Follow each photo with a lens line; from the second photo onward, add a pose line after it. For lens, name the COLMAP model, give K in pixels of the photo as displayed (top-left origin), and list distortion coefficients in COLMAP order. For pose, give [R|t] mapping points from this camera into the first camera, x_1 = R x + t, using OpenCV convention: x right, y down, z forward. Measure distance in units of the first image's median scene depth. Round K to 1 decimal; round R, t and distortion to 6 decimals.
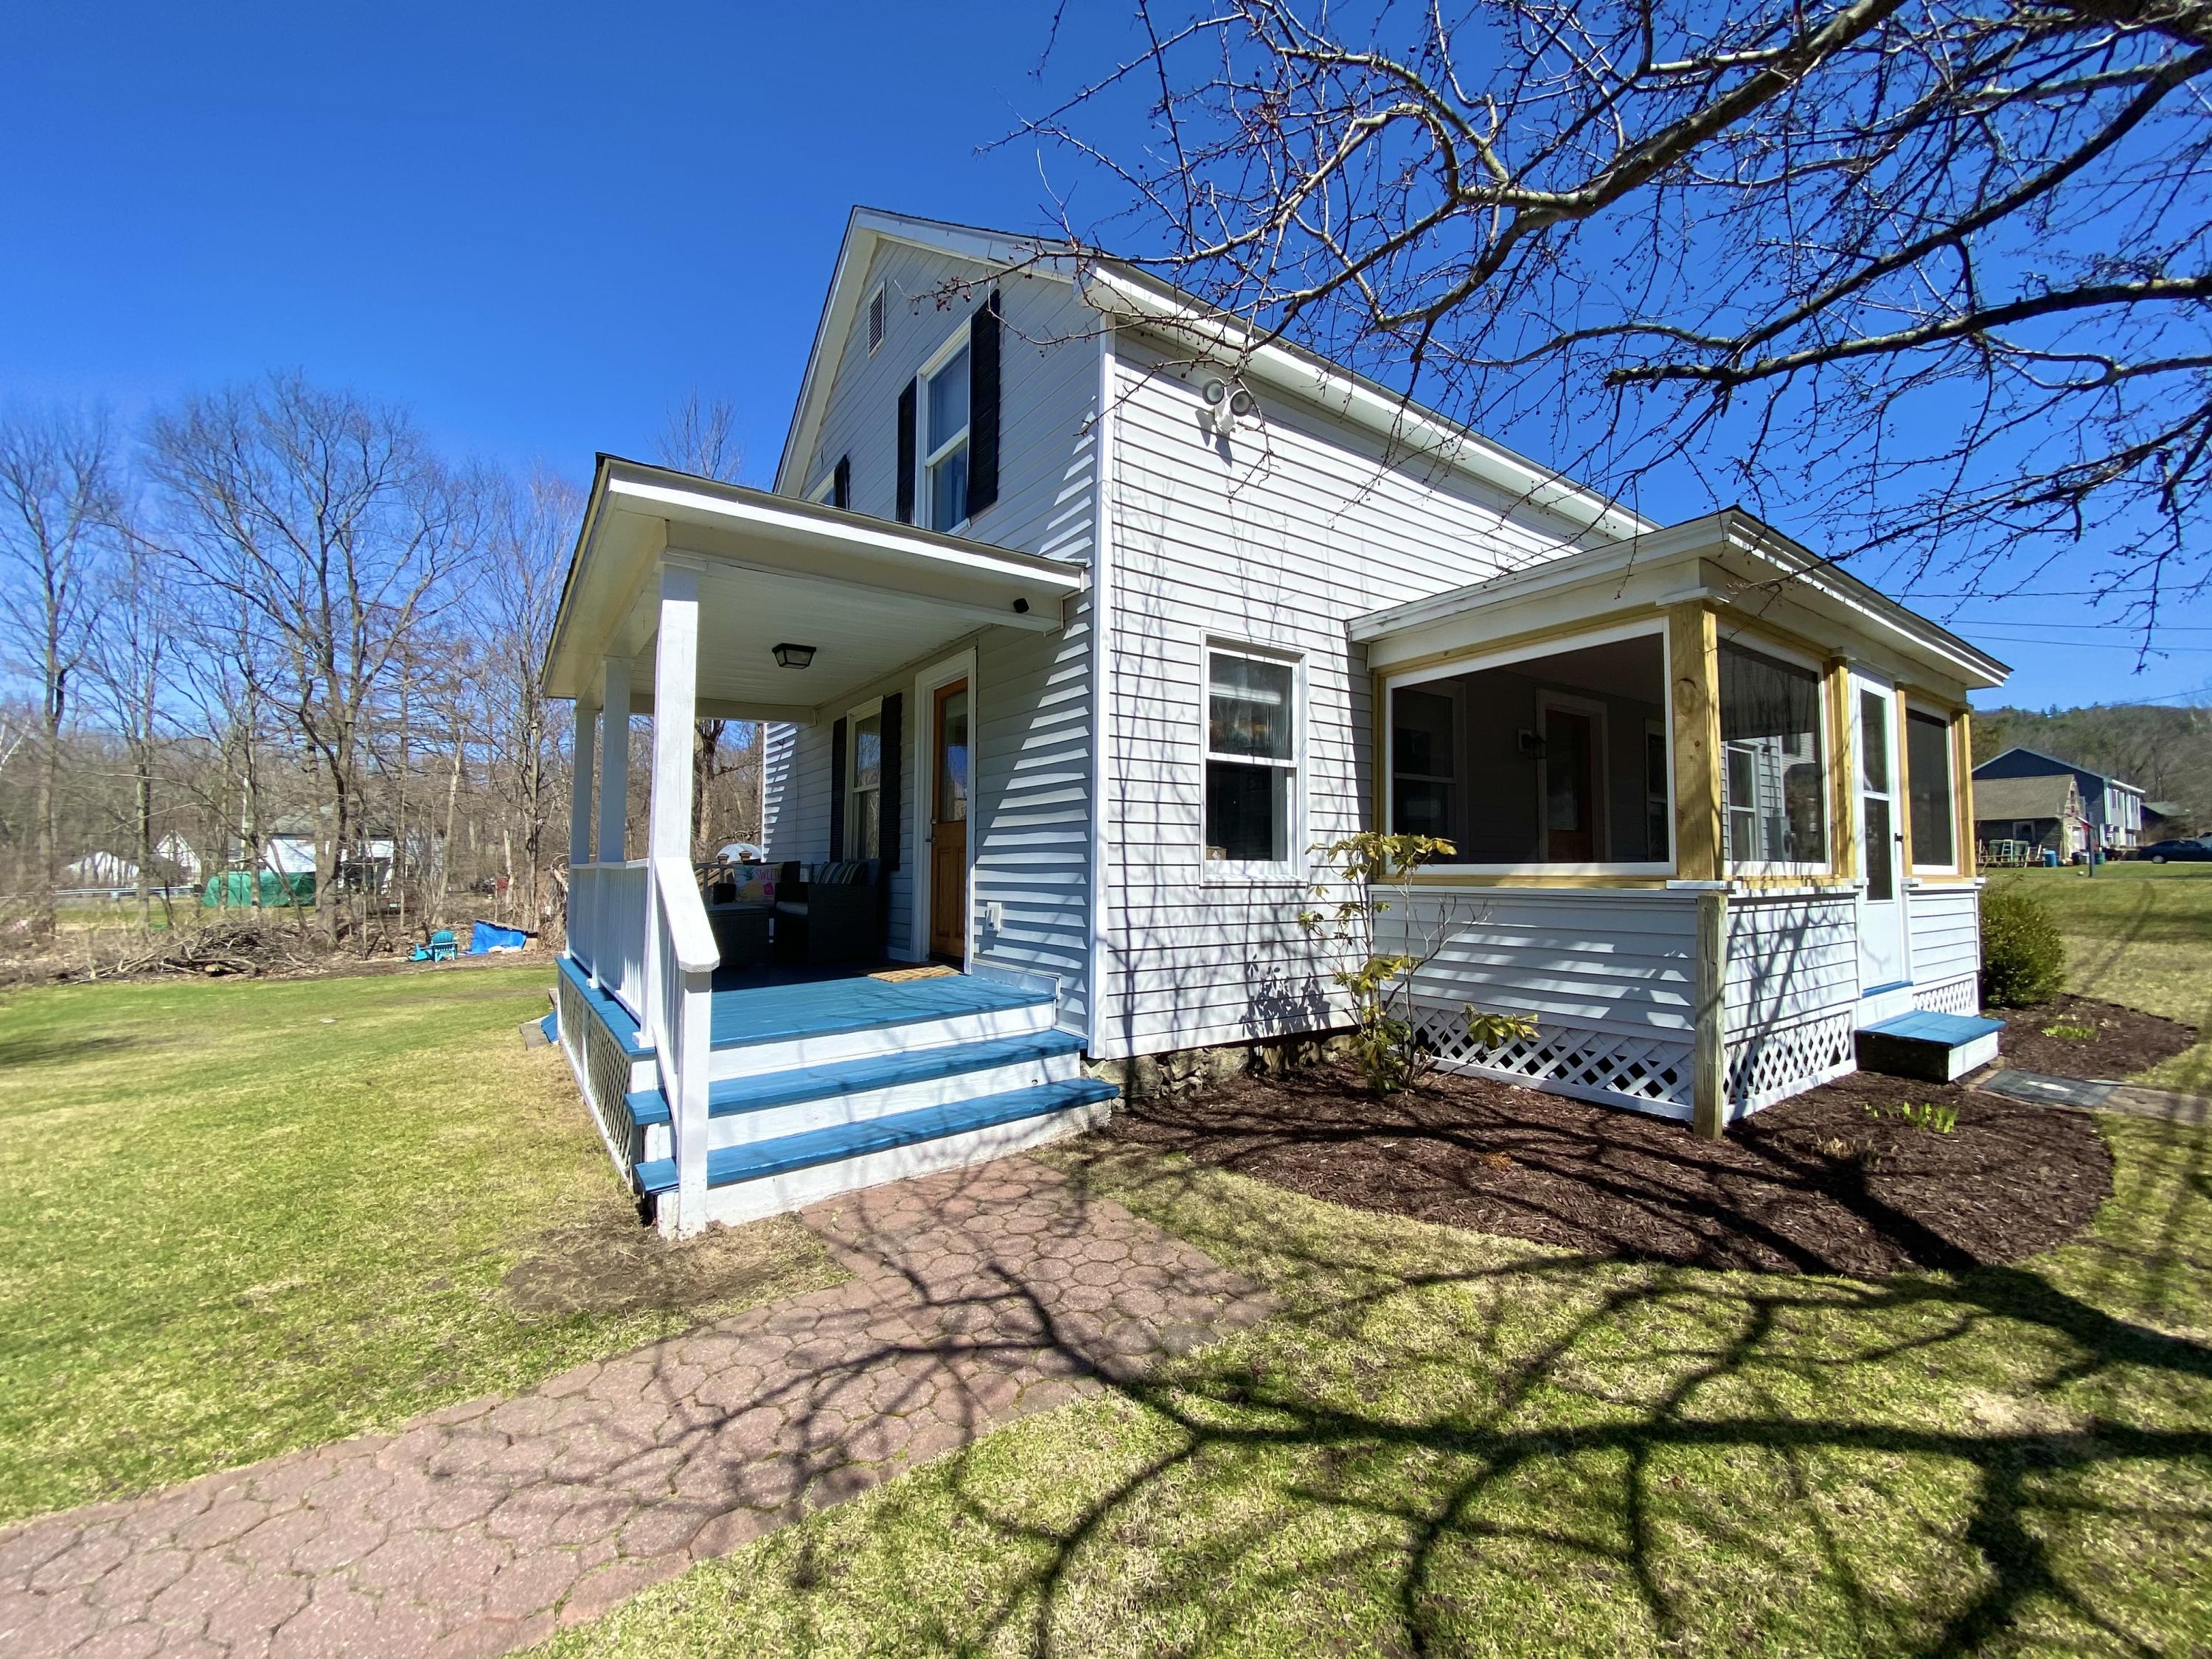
lens RADIAL K [[848.2, 0, 1106.0], [0, 848.2, 829.5], [0, 0, 1]] dist [0.077793, -0.000064]
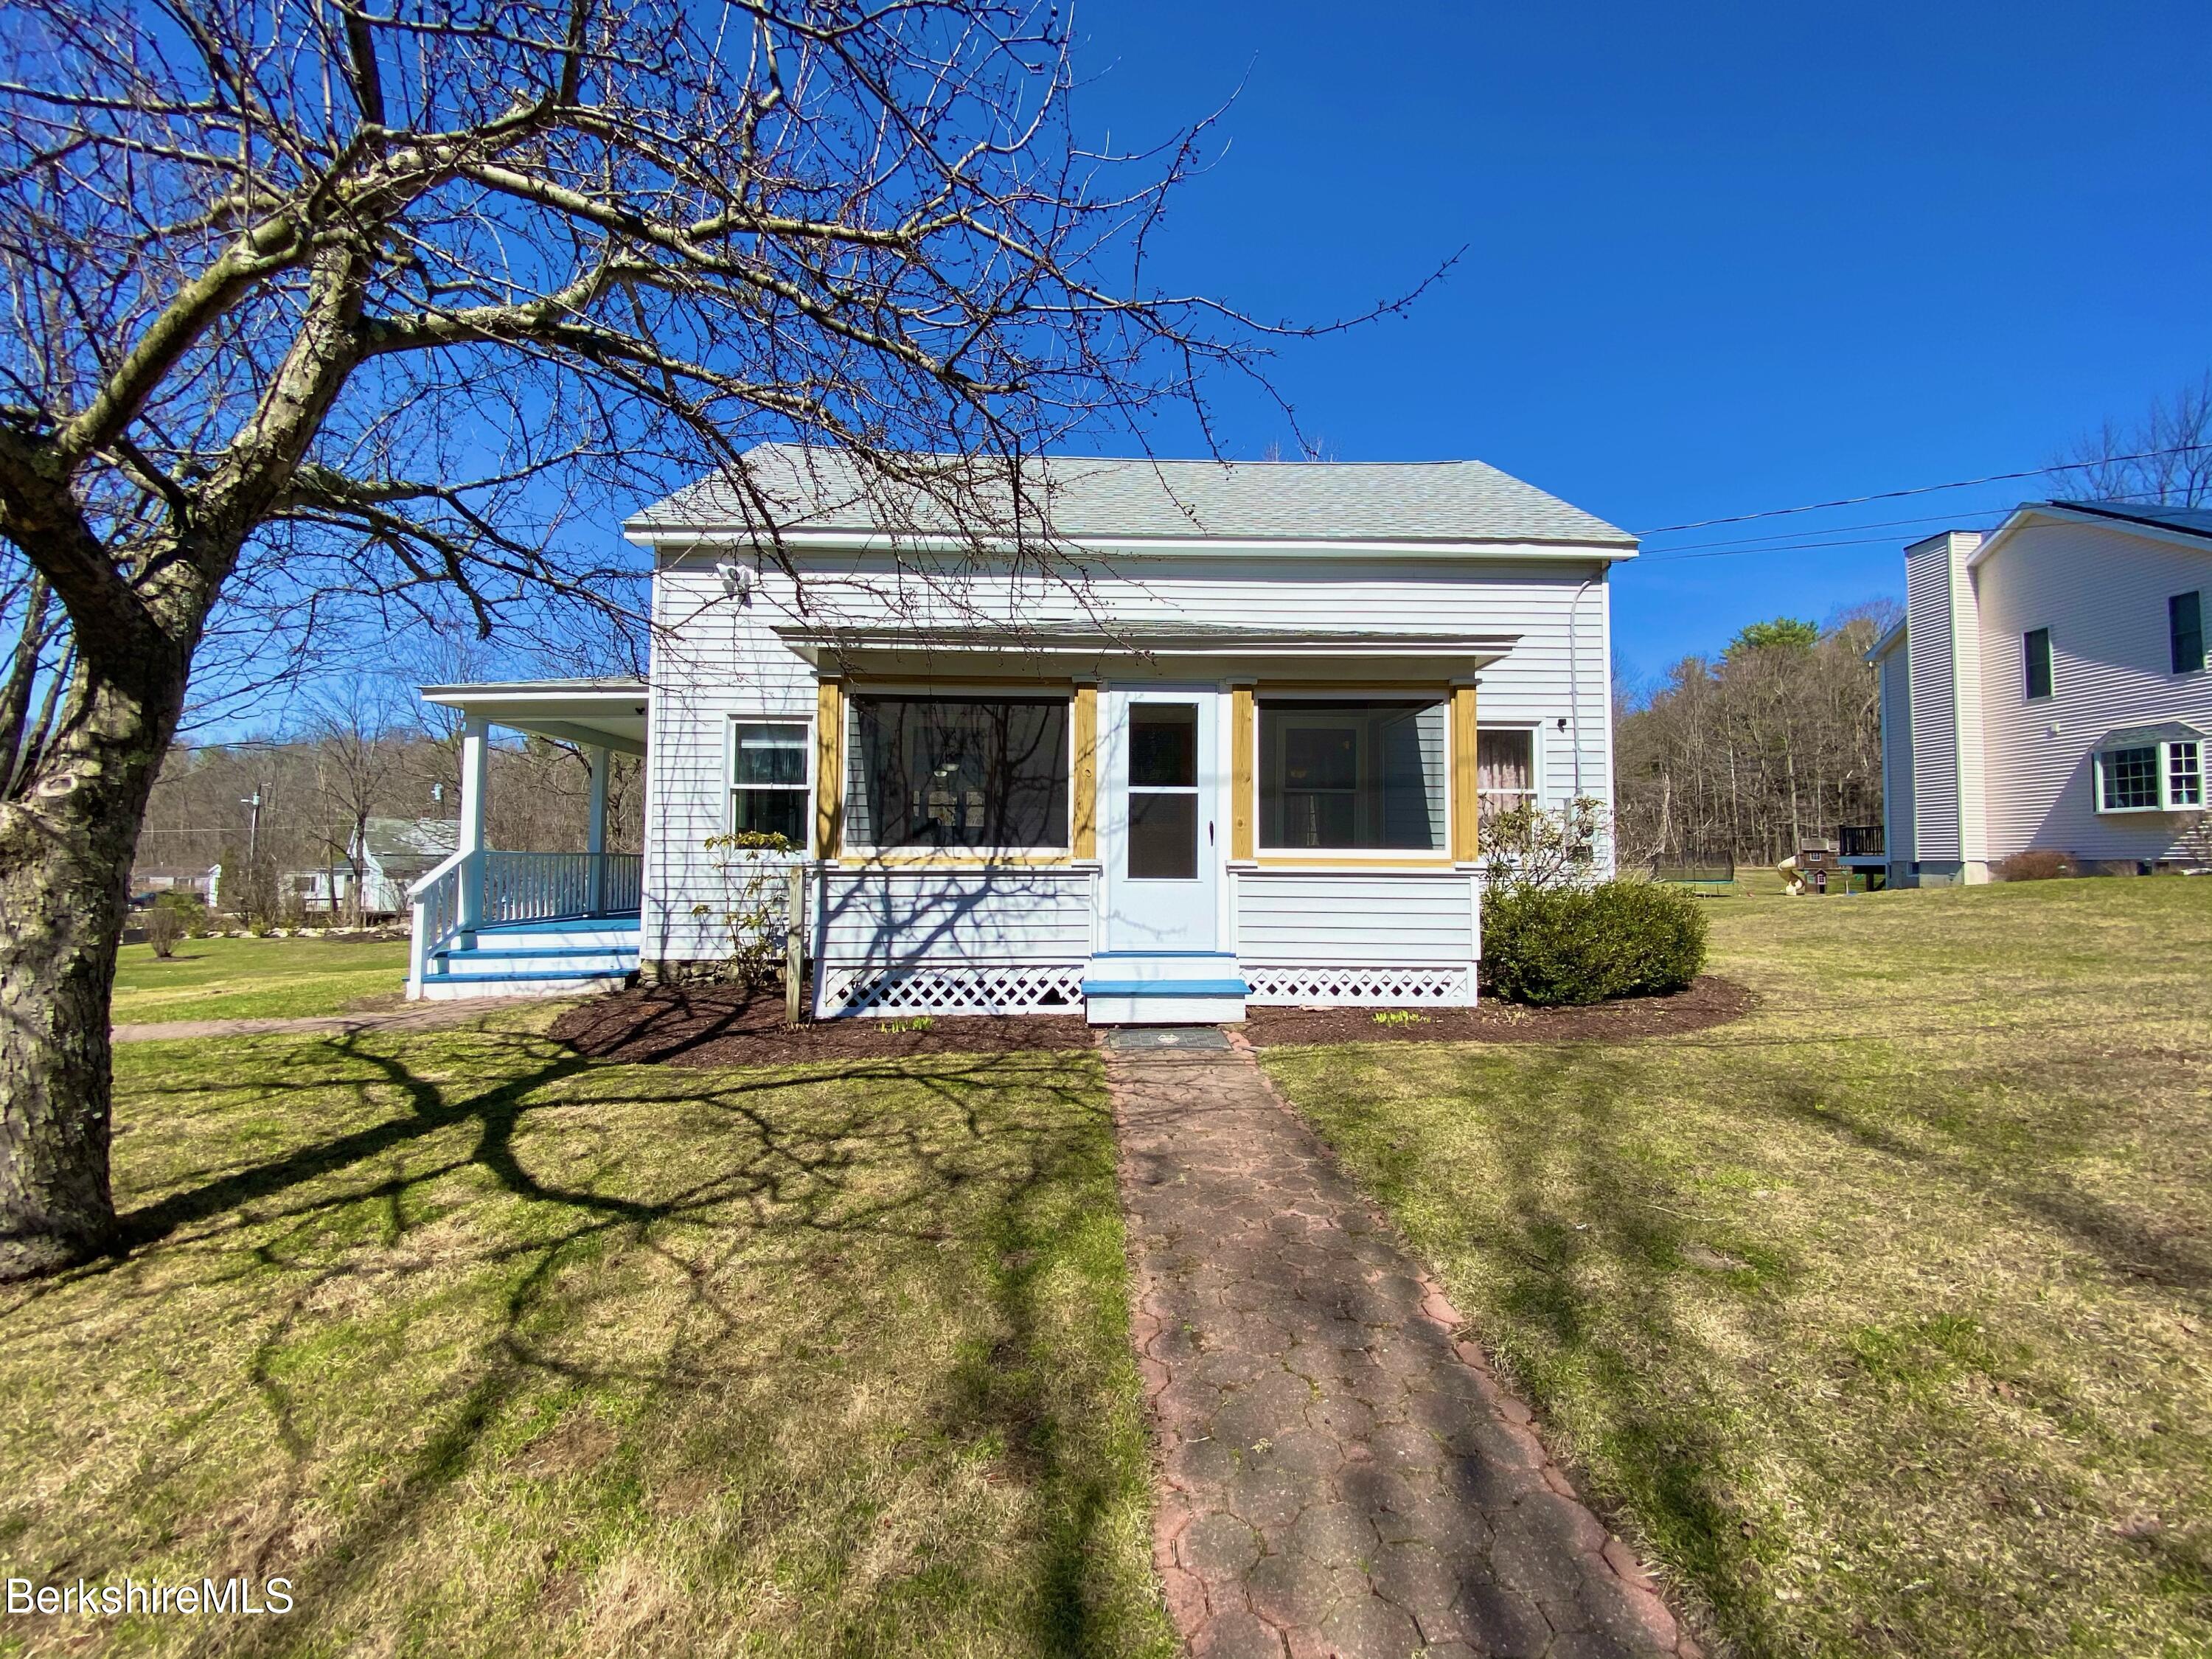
lens RADIAL K [[848.2, 0, 1106.0], [0, 848.2, 829.5], [0, 0, 1]] dist [0.077793, -0.000064]
pose [[0.813269, -0.018923, -0.581580, 1.774767], [0.023271, 0.999729, 0.000014, 0.014259], [0.581422, -0.013546, 0.813489, 0.062941]]
